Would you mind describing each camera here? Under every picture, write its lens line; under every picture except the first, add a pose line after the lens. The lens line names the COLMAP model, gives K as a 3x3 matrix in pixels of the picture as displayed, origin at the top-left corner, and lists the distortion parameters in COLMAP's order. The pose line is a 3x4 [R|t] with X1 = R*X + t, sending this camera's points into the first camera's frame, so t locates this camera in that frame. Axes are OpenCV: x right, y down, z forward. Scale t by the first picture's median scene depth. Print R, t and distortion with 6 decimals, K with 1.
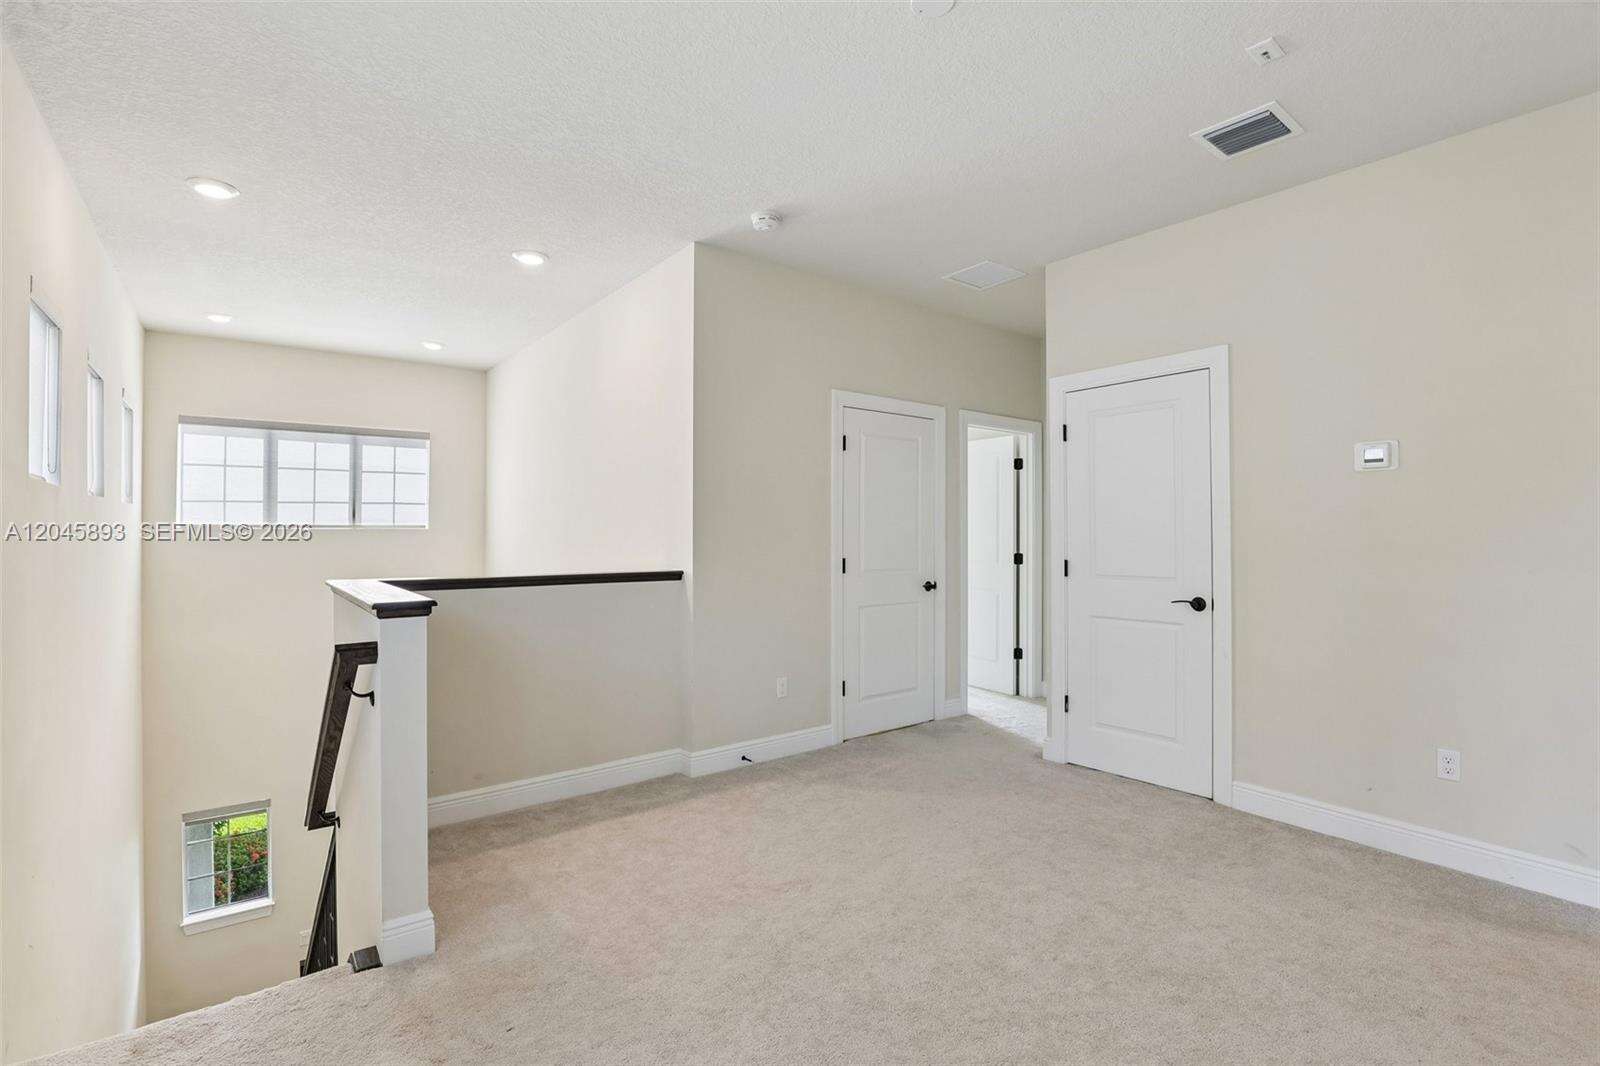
lens RADIAL K [[738.0, 0, 820.4], [0, 738.0, 528.6], [0, 0, 1]] dist [-0.023831, 0.004392]
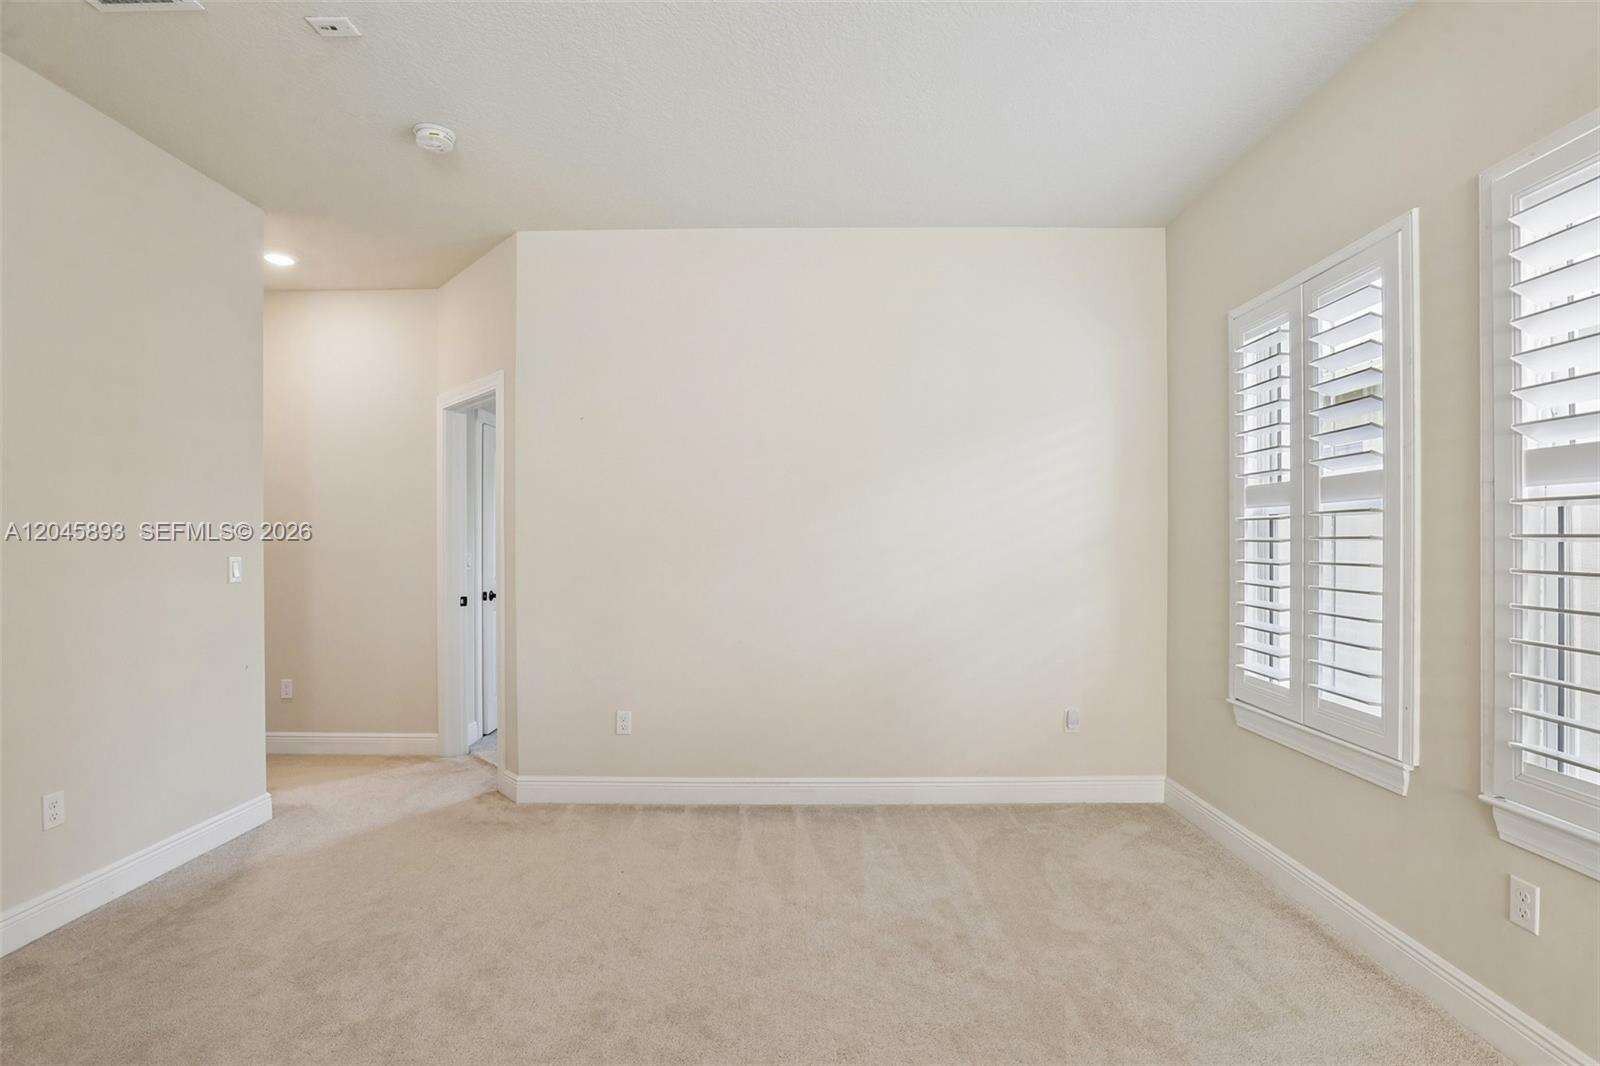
lens RADIAL K [[738.0, 0, 809.9], [0, 738.0, 546.7], [0, 0, 1]] dist [-0.023831, 0.004392]
pose [[-0.766881, -0.004913, 0.641770, -0.254487], [-0.002549, 0.999986, 0.004609, 0.003719], [-0.641784, 0.001899, -0.766883, 0.731415]]
